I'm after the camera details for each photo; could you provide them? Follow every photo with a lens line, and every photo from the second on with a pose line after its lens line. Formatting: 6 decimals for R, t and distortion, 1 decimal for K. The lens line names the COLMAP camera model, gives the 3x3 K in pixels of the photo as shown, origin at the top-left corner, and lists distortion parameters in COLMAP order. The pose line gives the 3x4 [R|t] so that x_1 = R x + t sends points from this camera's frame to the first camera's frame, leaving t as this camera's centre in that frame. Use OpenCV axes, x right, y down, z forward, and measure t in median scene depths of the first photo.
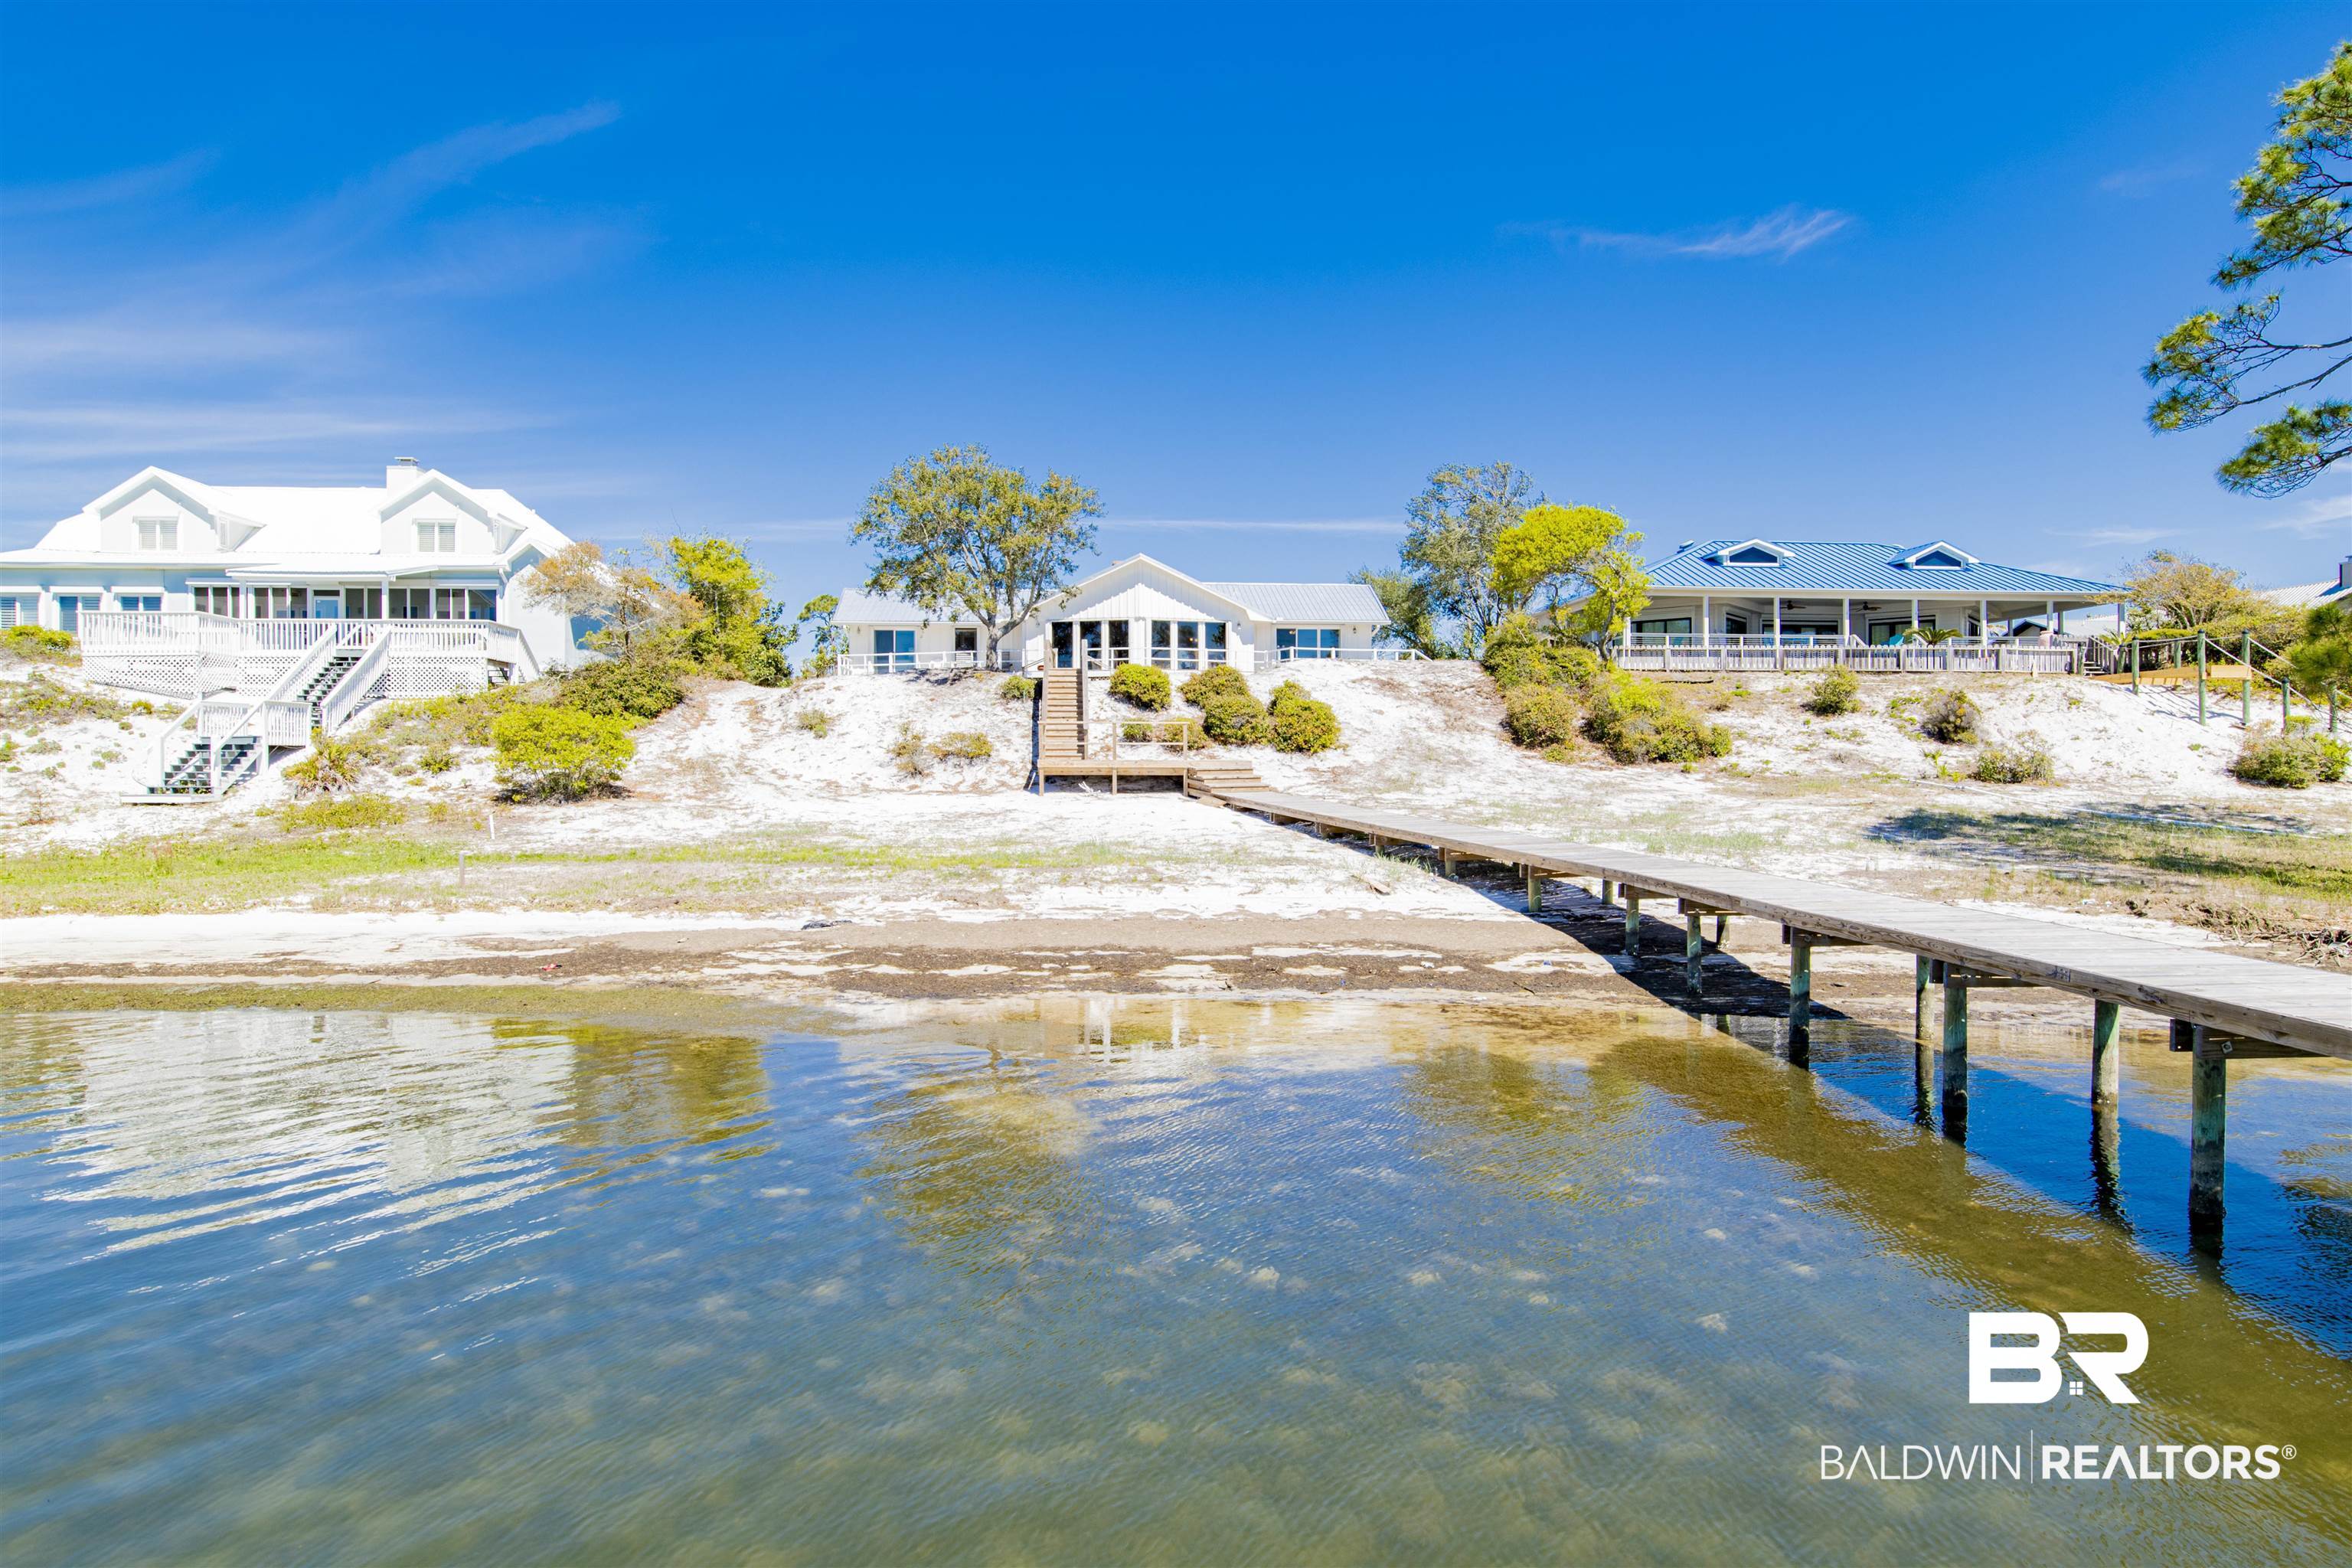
lens RADIAL K [[1319.8, 0, 1172.1], [0, 1319.8, 780.4], [0, 0, 1]] dist [-0.003531, 0.002322]
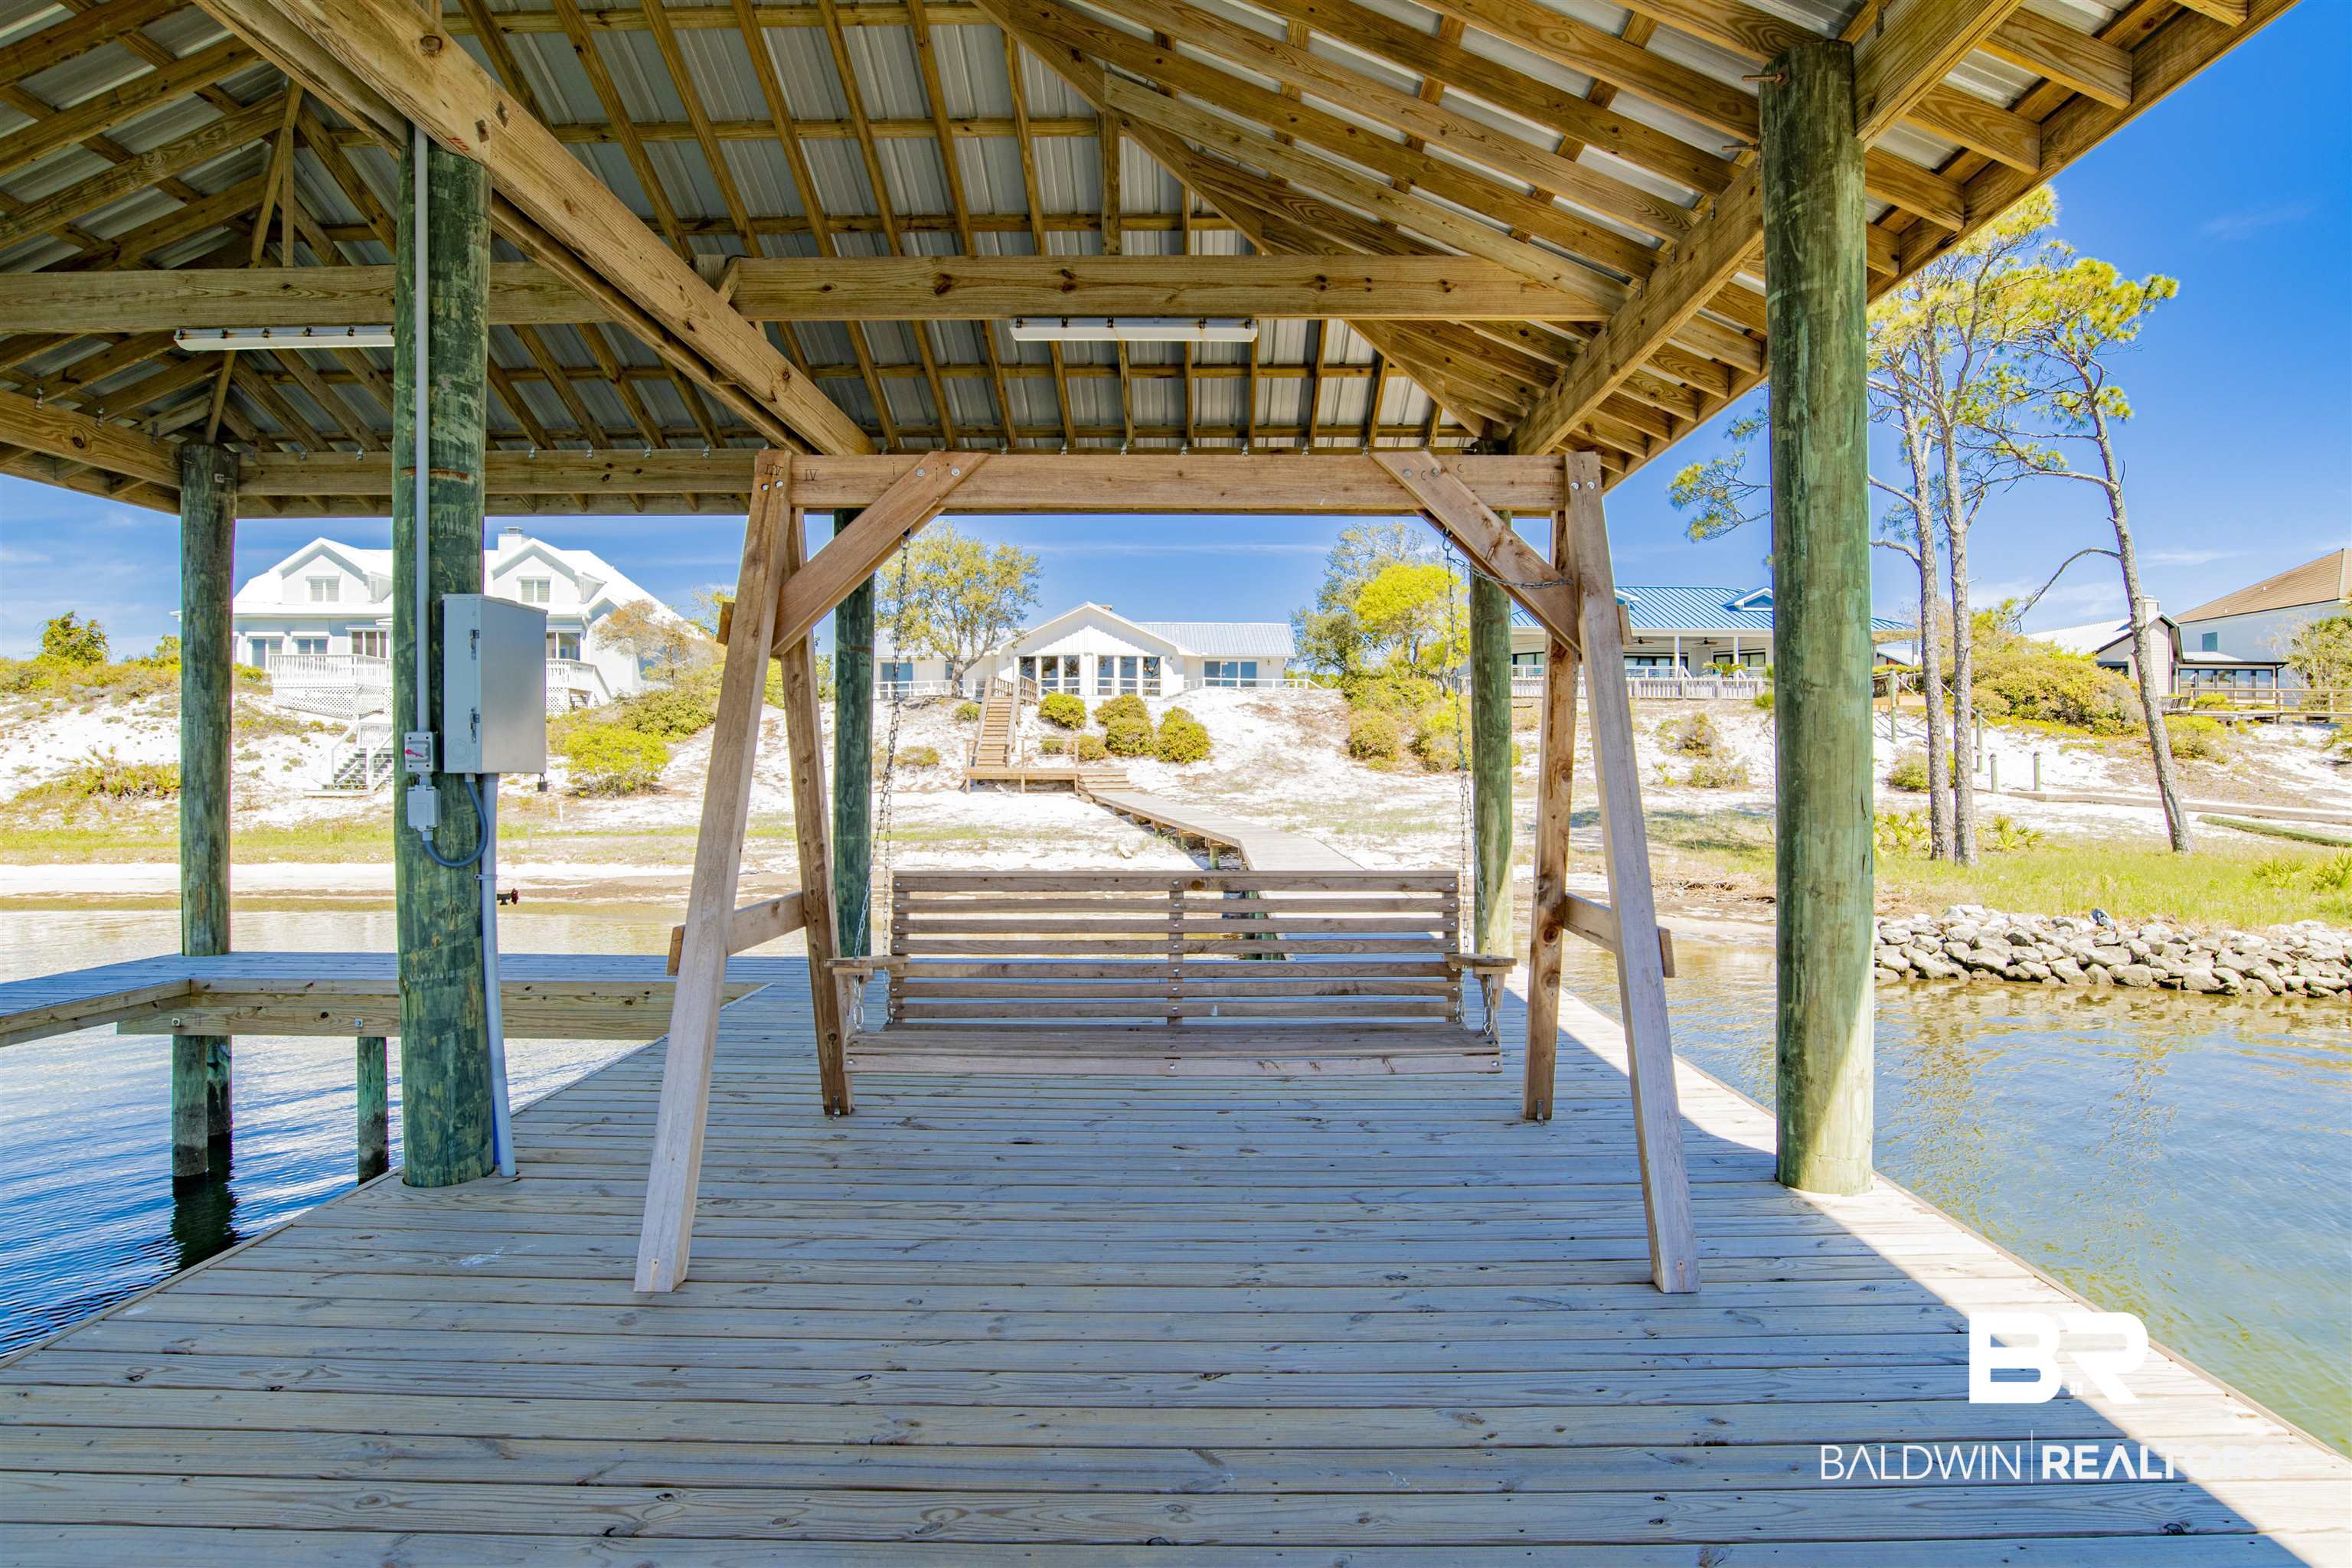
lens RADIAL K [[1255.3, 0, 1183.1], [0, 1255.3, 781.0], [0, 0, 1]] dist [-0.000075, -0.001331]
pose [[0.998948, 0.004430, -0.045638, 0.154538], [-0.004641, 0.999979, -0.004509, 0.002482], [0.045617, 0.004716, 0.998948, -0.228450]]
